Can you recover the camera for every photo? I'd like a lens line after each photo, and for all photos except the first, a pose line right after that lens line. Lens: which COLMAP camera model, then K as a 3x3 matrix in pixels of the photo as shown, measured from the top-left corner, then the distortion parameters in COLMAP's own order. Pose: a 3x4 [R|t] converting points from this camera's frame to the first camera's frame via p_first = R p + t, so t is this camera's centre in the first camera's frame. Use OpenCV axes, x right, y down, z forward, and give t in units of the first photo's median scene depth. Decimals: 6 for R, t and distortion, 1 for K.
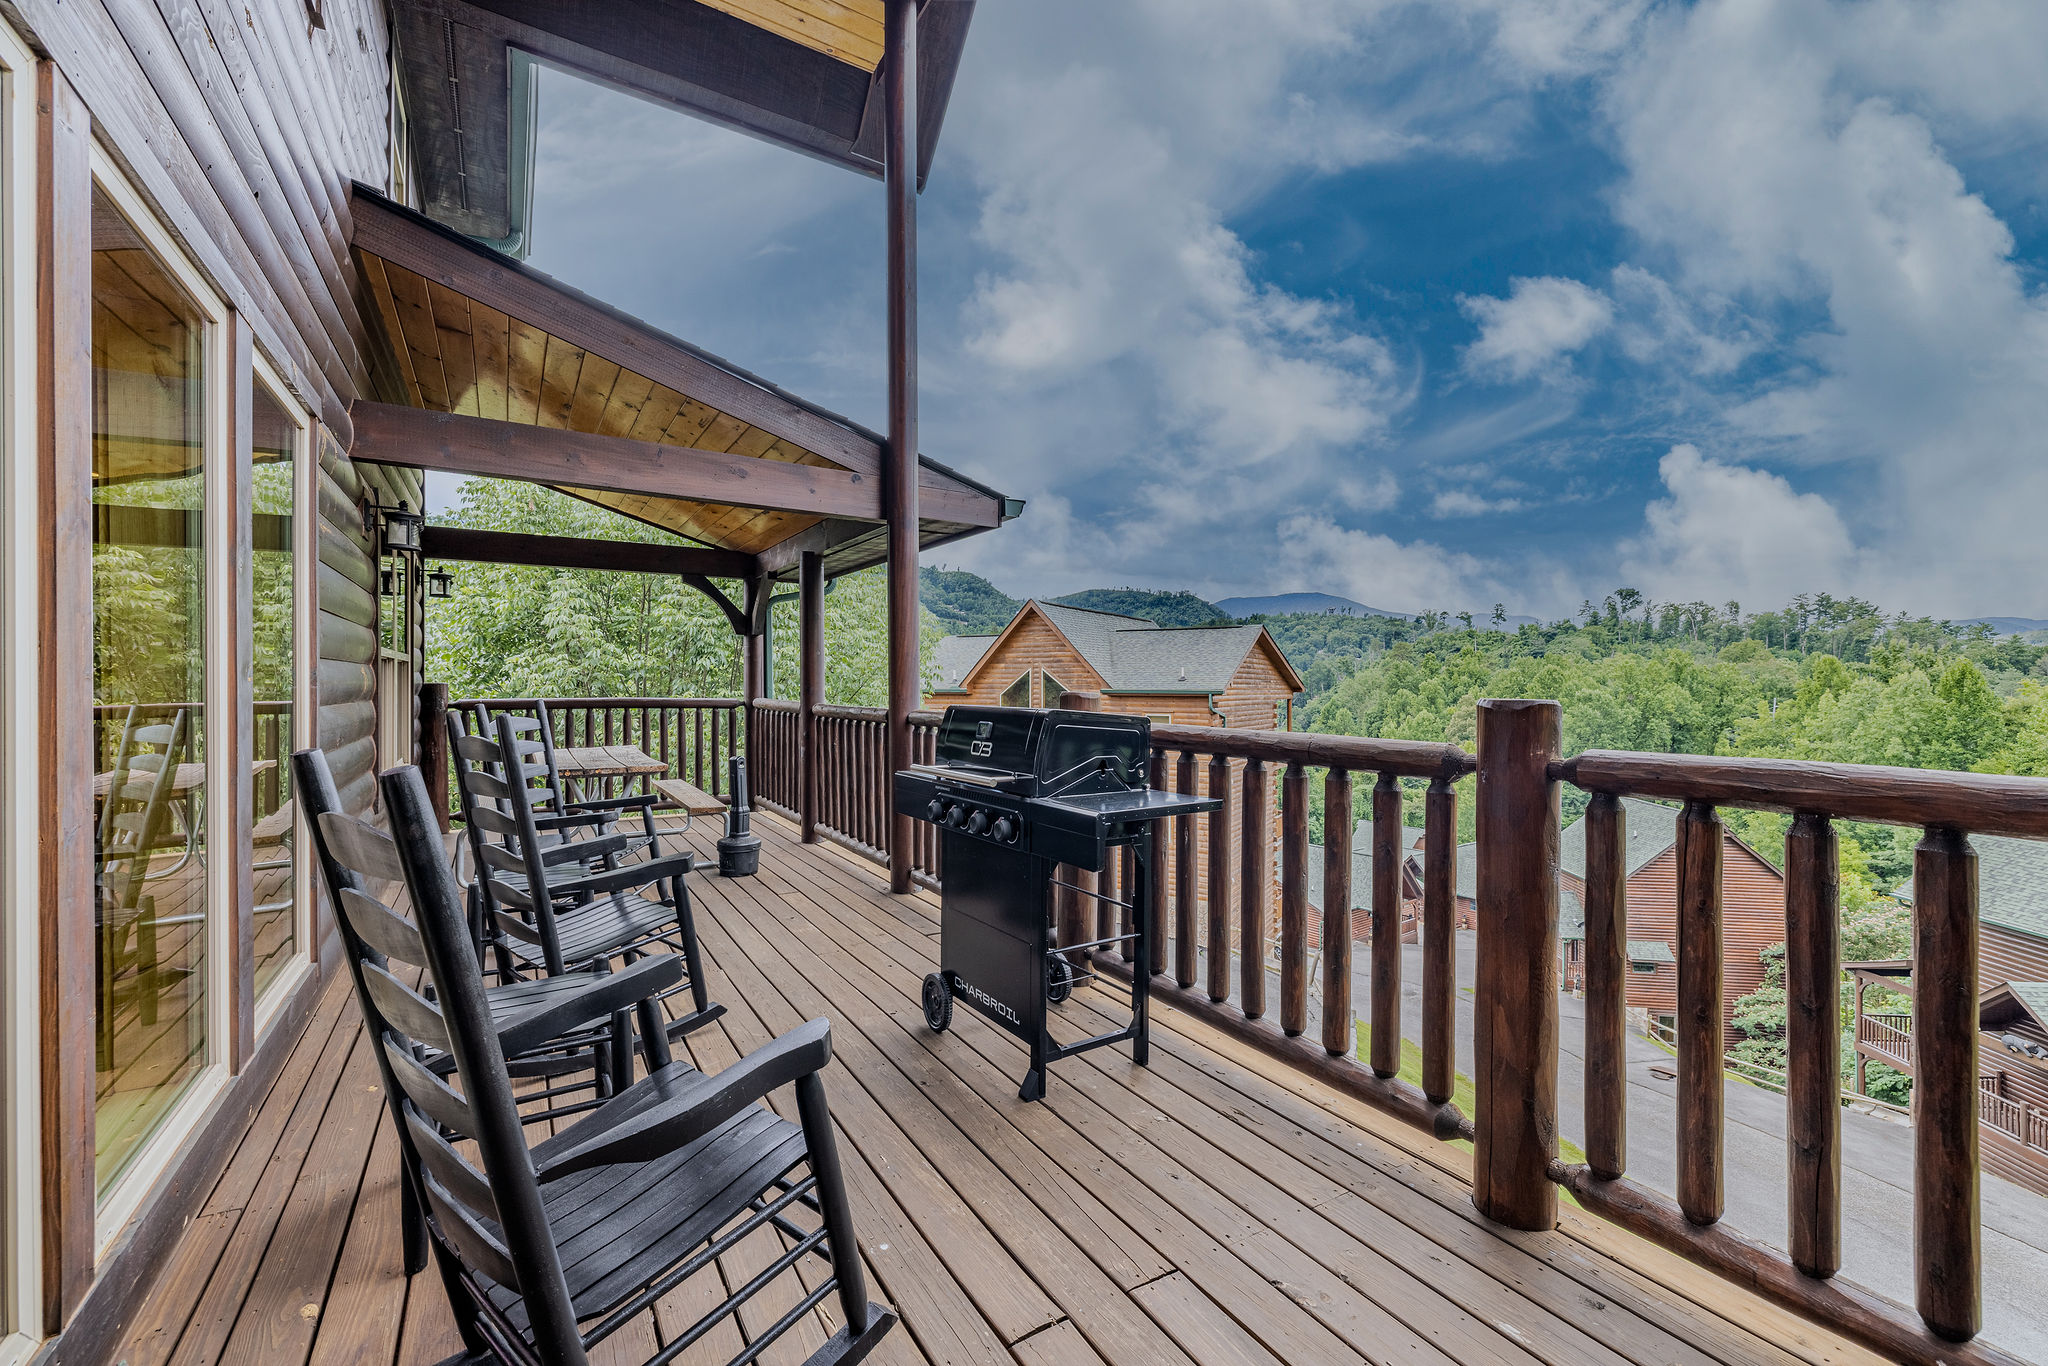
lens RADIAL K [[843.3, 0, 1015.0], [0, 843.3, 685.0], [0, 0, 1]] dist [0.003455, -0.000457]
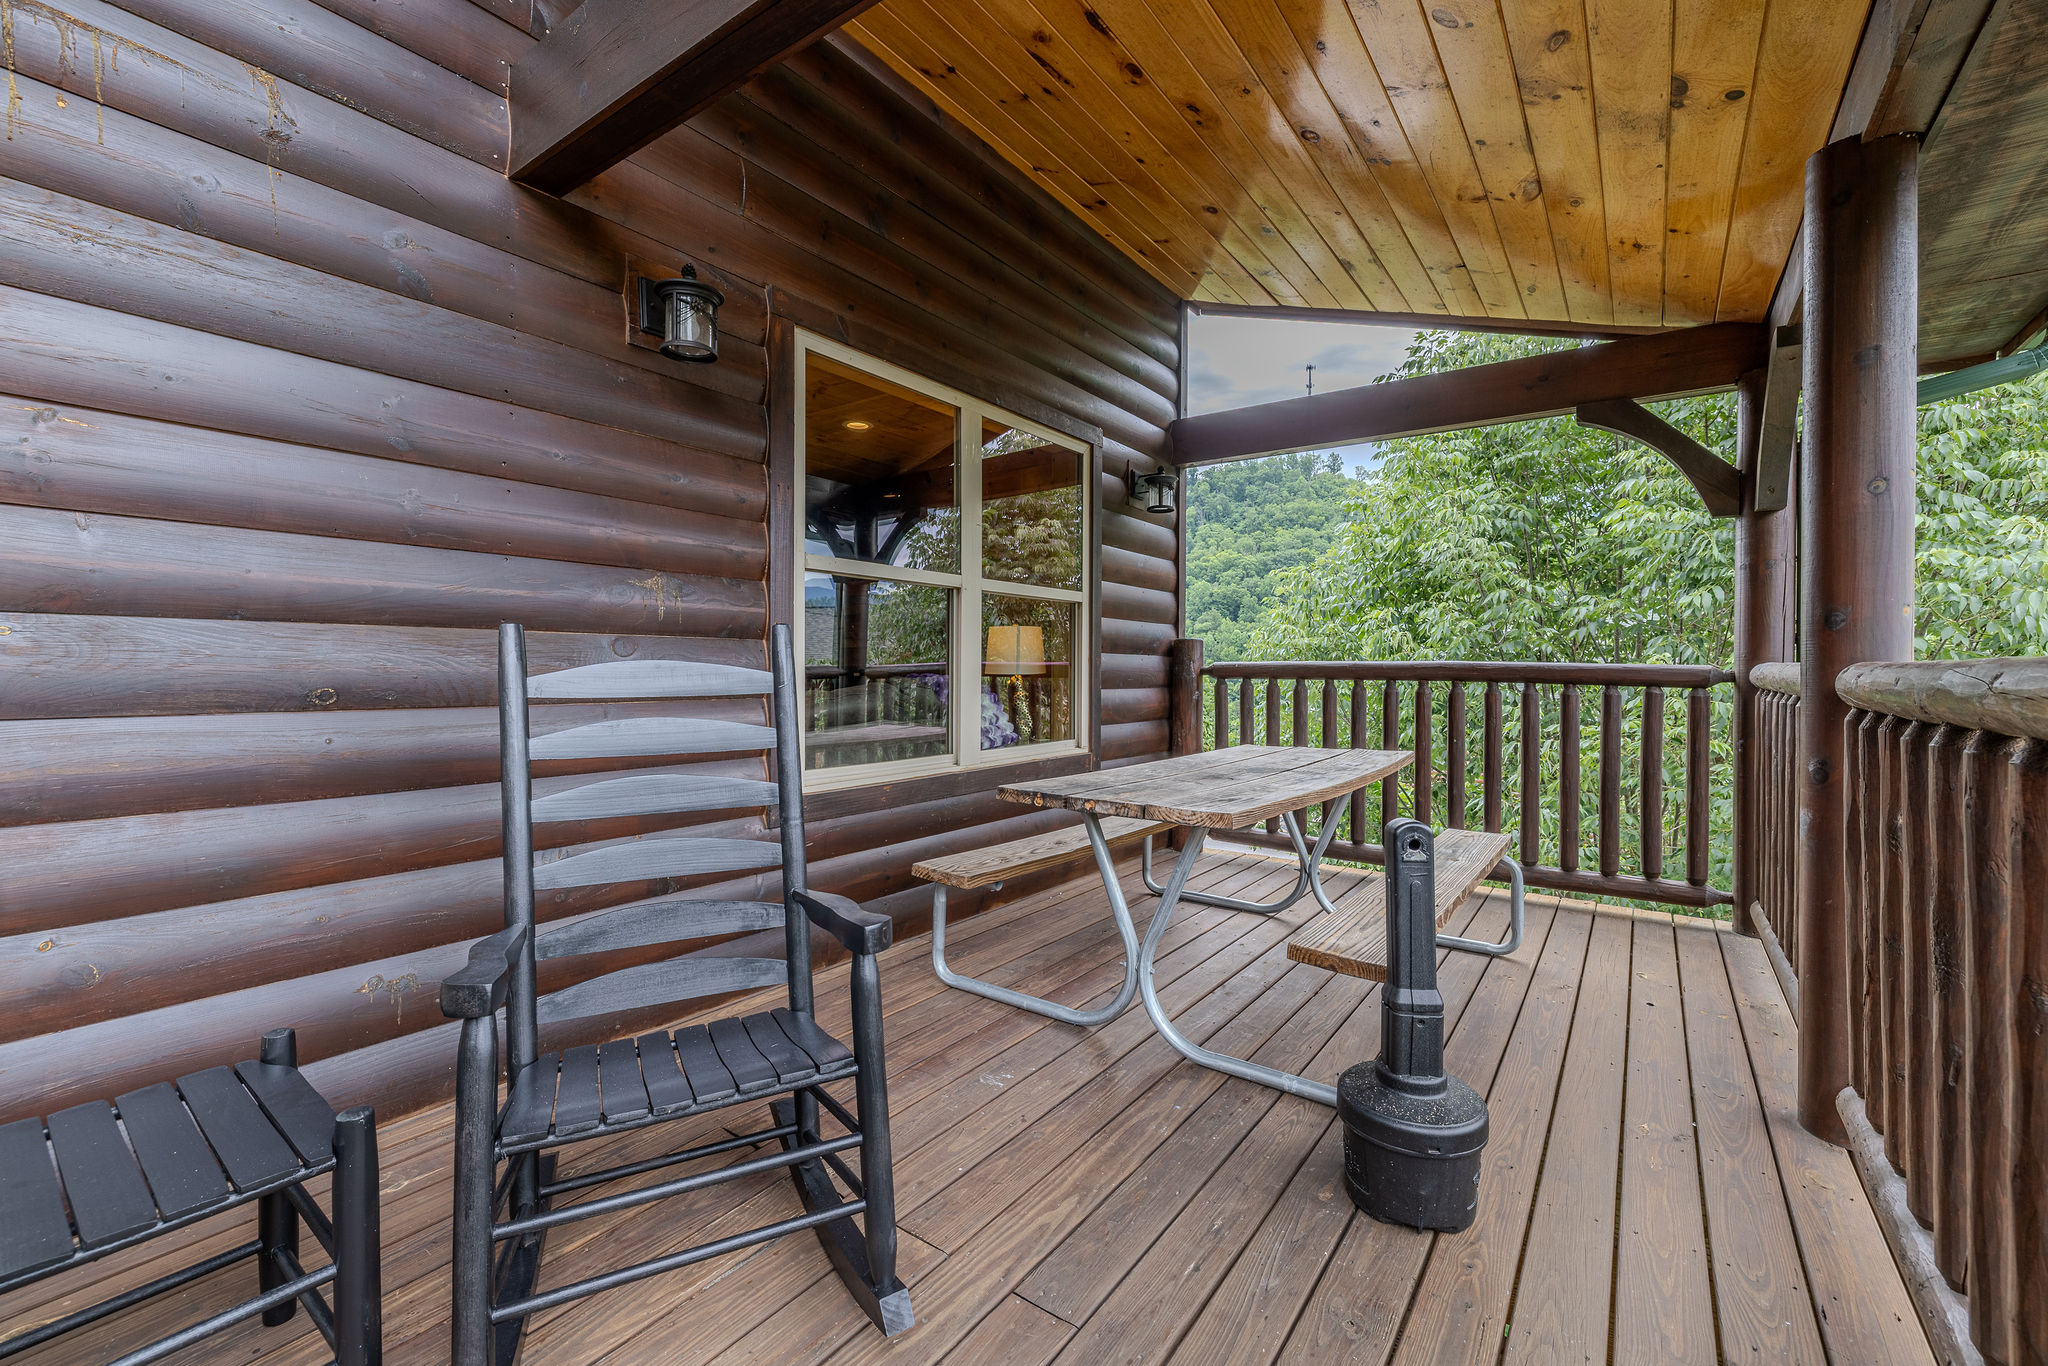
lens RADIAL K [[843.3, 0, 1024.8], [0, 843.3, 678.9], [0, 0, 1]] dist [0.003455, -0.000457]
pose [[0.386855, 0.013317, -0.922044, -0.066779], [-0.004211, 0.999911, 0.012675, 0.019663], [0.922131, -0.001021, 0.386876, 0.513345]]
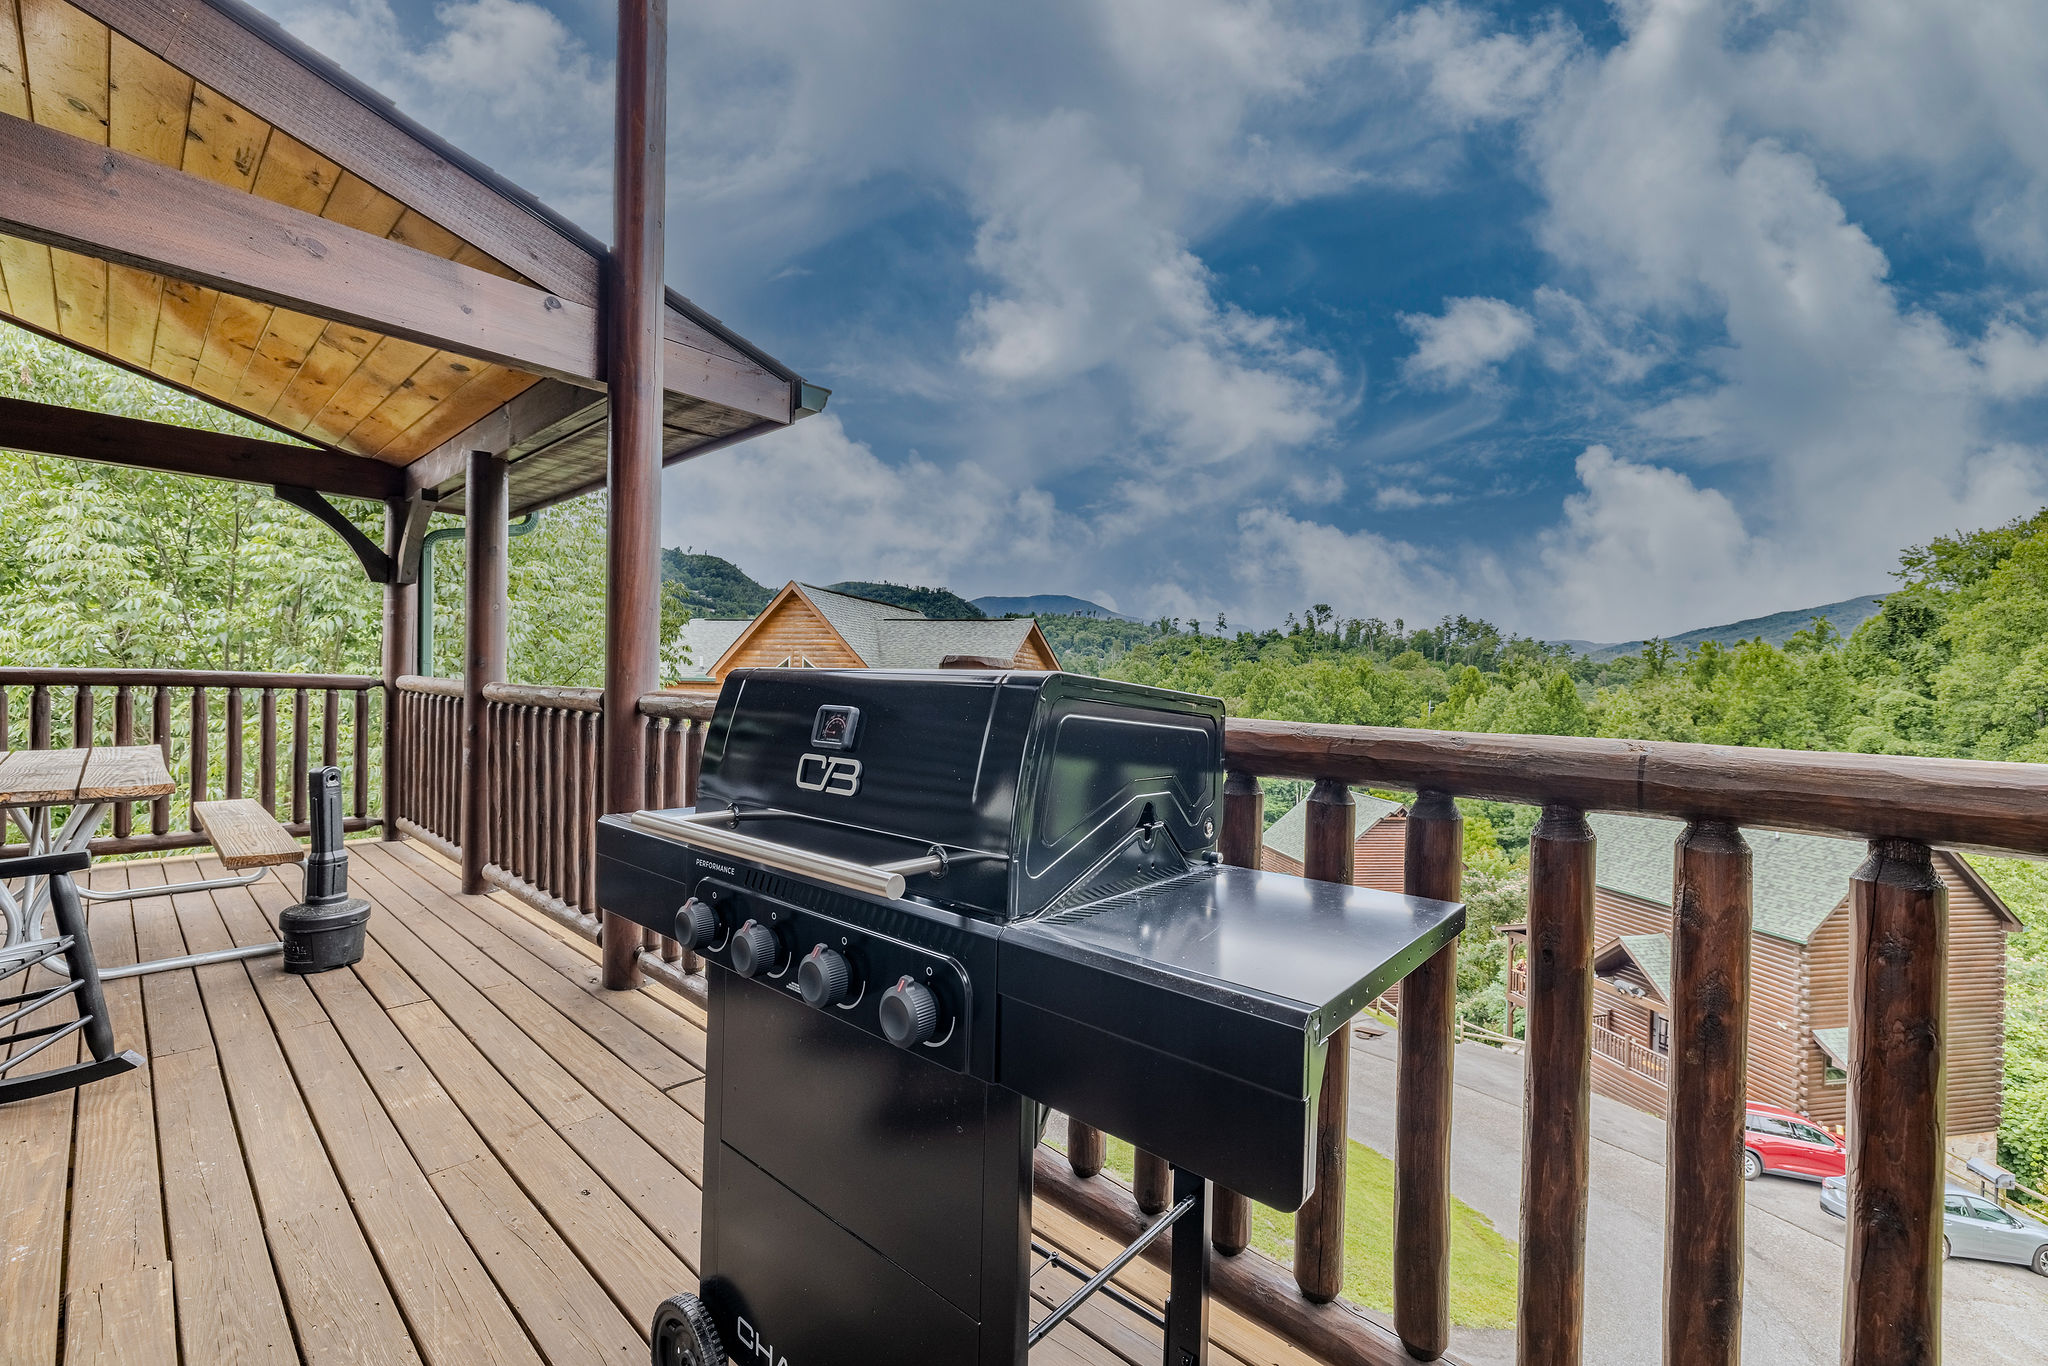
lens RADIAL K [[843.3, 0, 1012.2], [0, 843.3, 682.1], [0, 0, 1]] dist [0.003455, -0.000457]
pose [[0.959690, 0.020169, 0.280335, -0.023047], [-0.021159, 0.999776, 0.000505, 0.010121], [-0.280262, -0.006417, 0.959902, 0.201347]]
